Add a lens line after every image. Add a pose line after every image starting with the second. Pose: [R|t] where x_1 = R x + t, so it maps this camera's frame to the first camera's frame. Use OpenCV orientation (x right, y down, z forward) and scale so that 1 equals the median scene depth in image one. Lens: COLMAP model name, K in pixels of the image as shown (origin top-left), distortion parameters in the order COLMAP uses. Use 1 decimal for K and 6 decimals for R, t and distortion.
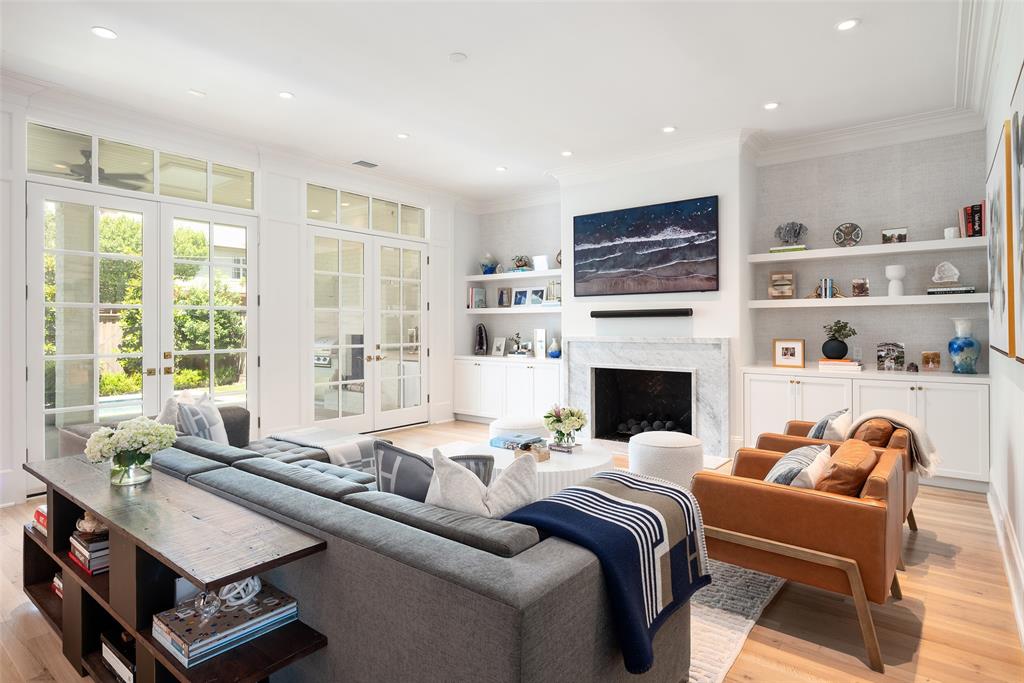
lens RADIAL K [[550.0, 0, 511.8], [0, 550.0, 330.5], [0, 0, 1]] dist [-0.005418, -0.000240]
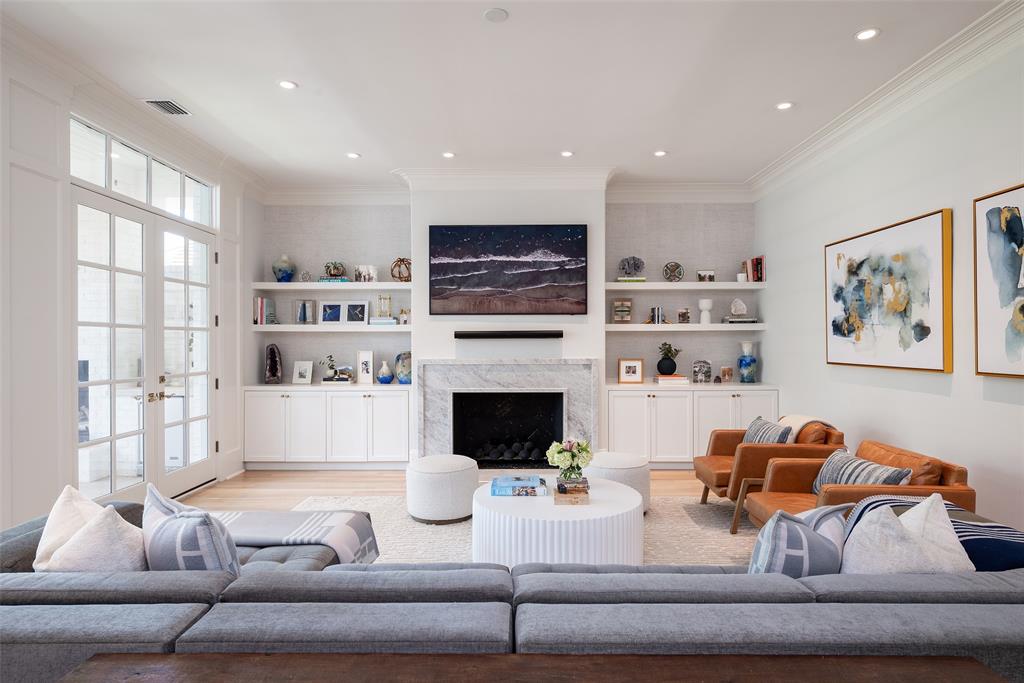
lens RADIAL K [[550.5, 0, 511.3], [0, 550.5, 346.1], [0, 0, 1]] dist [-0.000164, -0.000451]
pose [[0.790634, -0.002262, 0.612285, -0.386263], [0.004085, 0.999990, -0.001579, -0.009622], [-0.612276, 0.003750, 0.790635, 0.242415]]
